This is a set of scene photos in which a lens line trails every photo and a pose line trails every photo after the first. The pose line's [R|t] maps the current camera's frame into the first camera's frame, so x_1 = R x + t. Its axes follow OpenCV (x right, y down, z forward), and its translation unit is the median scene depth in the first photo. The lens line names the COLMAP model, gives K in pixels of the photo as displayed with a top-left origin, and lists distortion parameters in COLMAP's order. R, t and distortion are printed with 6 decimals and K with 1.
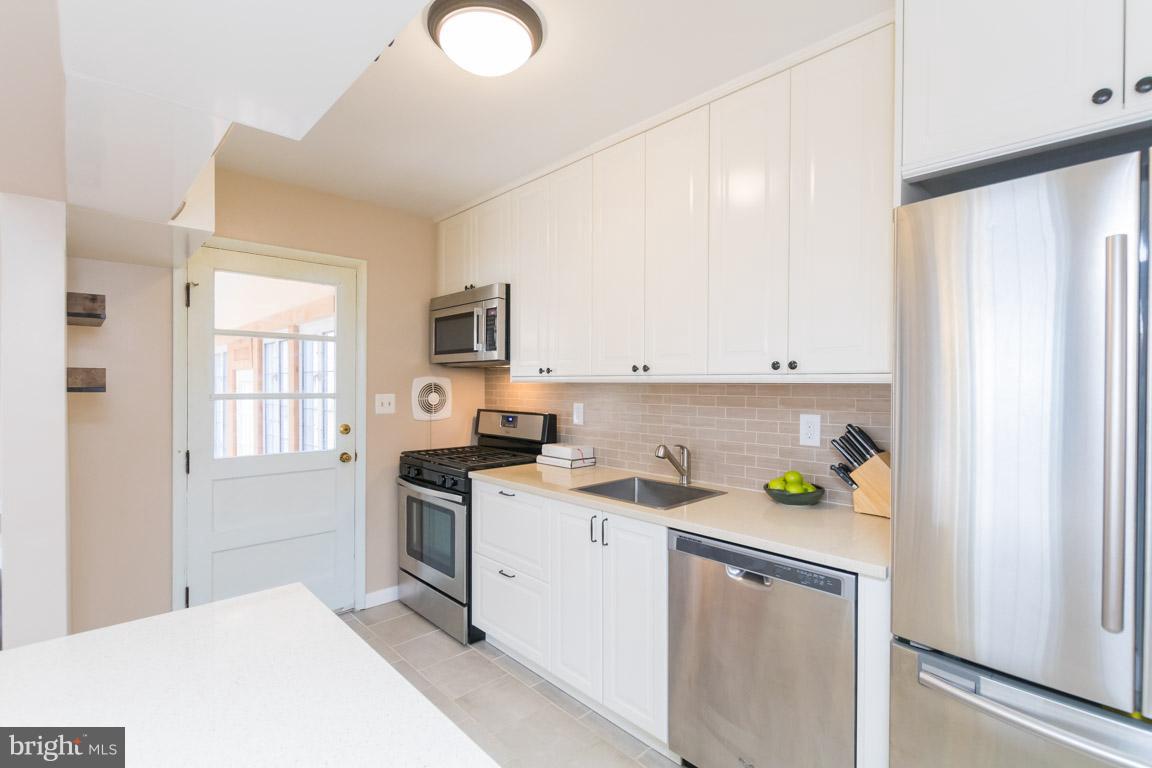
lens RADIAL K [[533.6, 0, 578.0], [0, 533.6, 384.5], [0, 0, 1]] dist [0.008498, -0.001596]
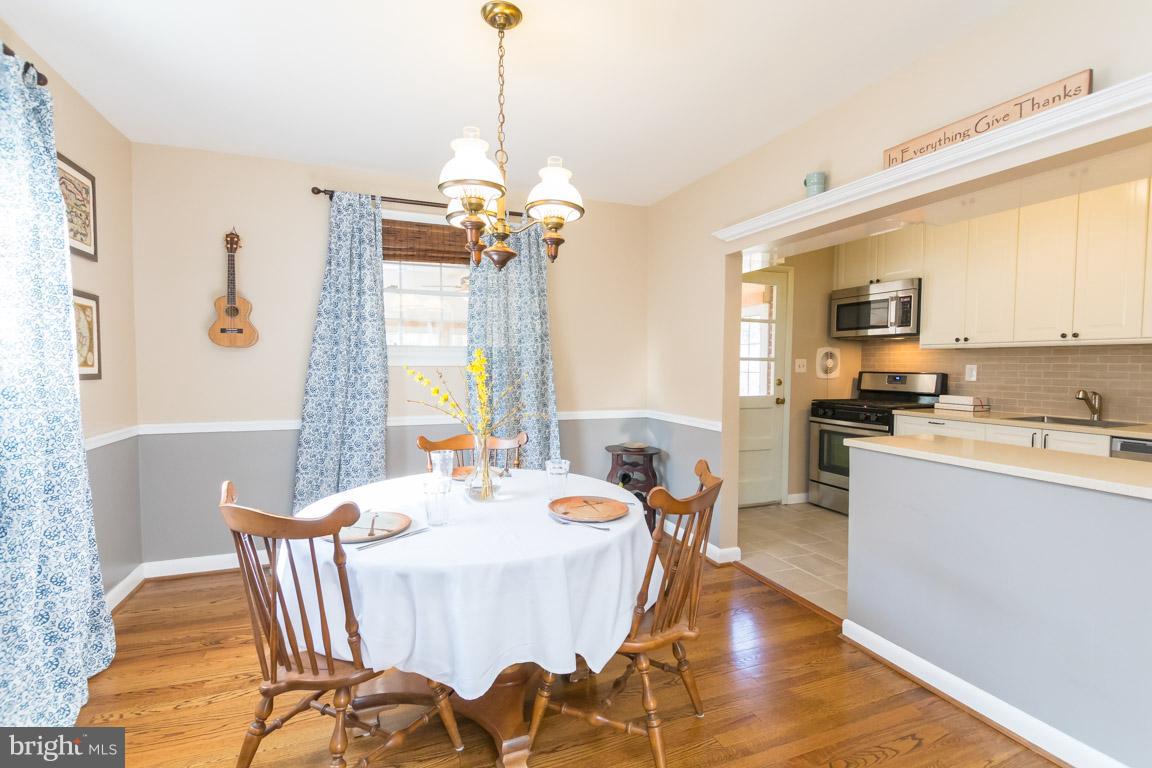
lens RADIAL K [[533.6, 0, 573.1], [0, 533.6, 385.4], [0, 0, 1]] dist [0.008498, -0.001596]
pose [[0.923258, 0.015257, -0.383878, -0.392102], [-0.000047, 0.999216, 0.039600, 0.033056], [0.384181, -0.036543, 0.922534, -0.596348]]
